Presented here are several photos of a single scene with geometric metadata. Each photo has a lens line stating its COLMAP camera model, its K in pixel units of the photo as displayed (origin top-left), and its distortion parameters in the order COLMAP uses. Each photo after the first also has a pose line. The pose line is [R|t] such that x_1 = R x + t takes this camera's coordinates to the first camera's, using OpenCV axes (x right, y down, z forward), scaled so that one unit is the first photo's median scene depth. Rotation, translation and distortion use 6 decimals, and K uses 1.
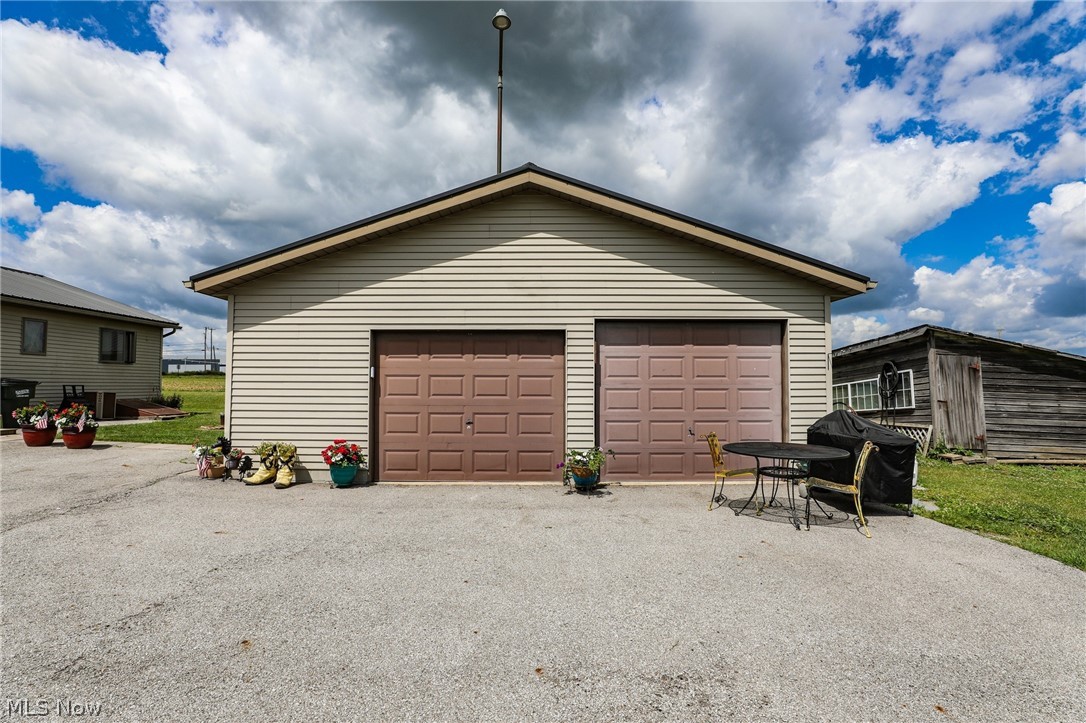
lens RADIAL K [[505.7, 0, 543.0], [0, 505.7, 361.5], [0, 0, 1]] dist [-0.050785, 0.021563]
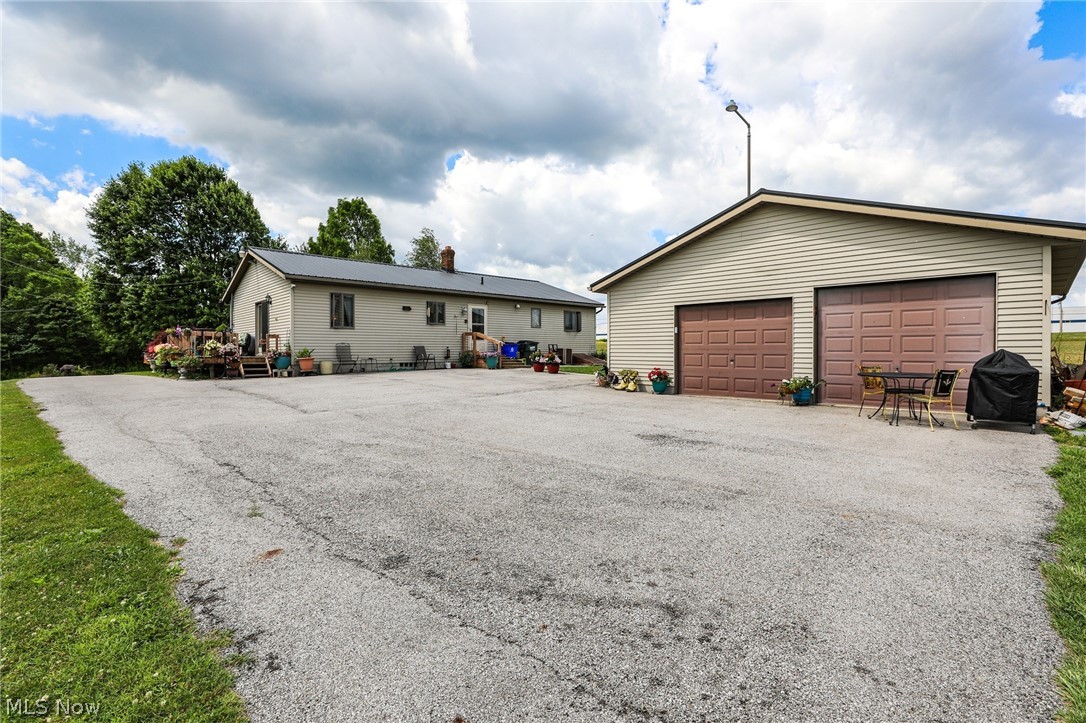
lens RADIAL K [[505.7, 0, 543.0], [0, 505.7, 361.5], [0, 0, 1]] dist [-0.050785, 0.021563]
pose [[0.699308, 0.012314, -0.714715, 0.571350], [0.037865, 0.997810, 0.054241, 0.017466], [0.713817, -0.064994, 0.697310, -0.529944]]
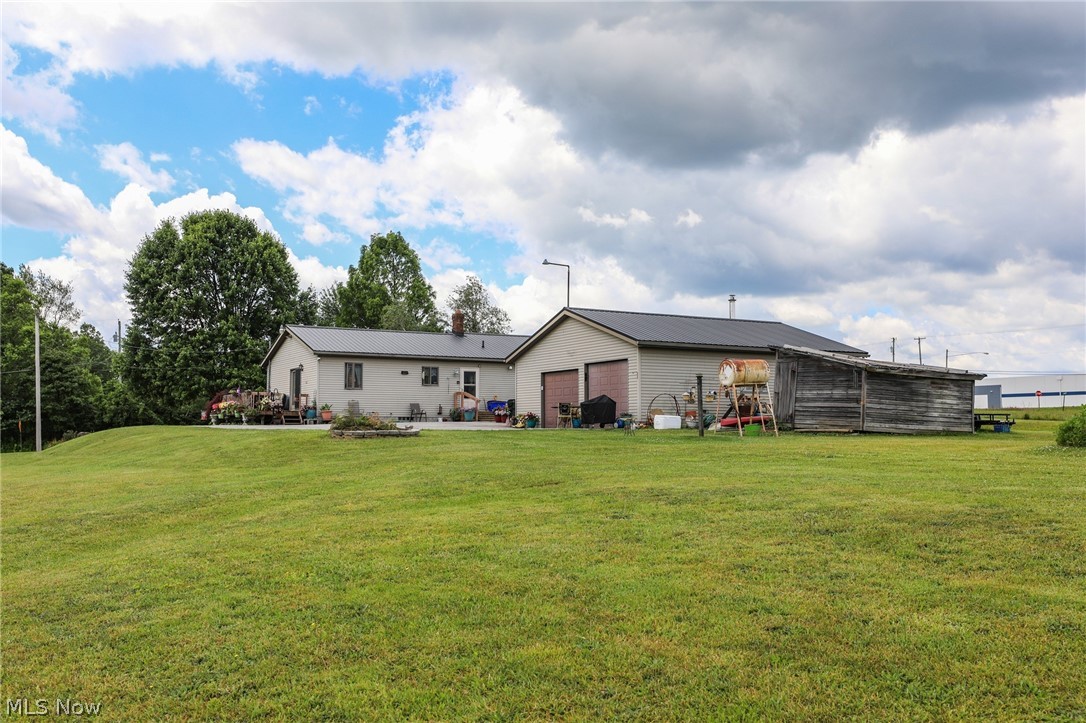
lens RADIAL K [[1071.4, 0, 543.0], [0, 1071.4, 361.5], [0, 0, 1]] dist [0.013698, 0.005966]
pose [[0.495430, -0.062414, -0.866403, 4.644273], [0.042884, 0.997956, -0.047369, 0.150984], [0.867589, -0.013687, 0.497094, -1.849581]]
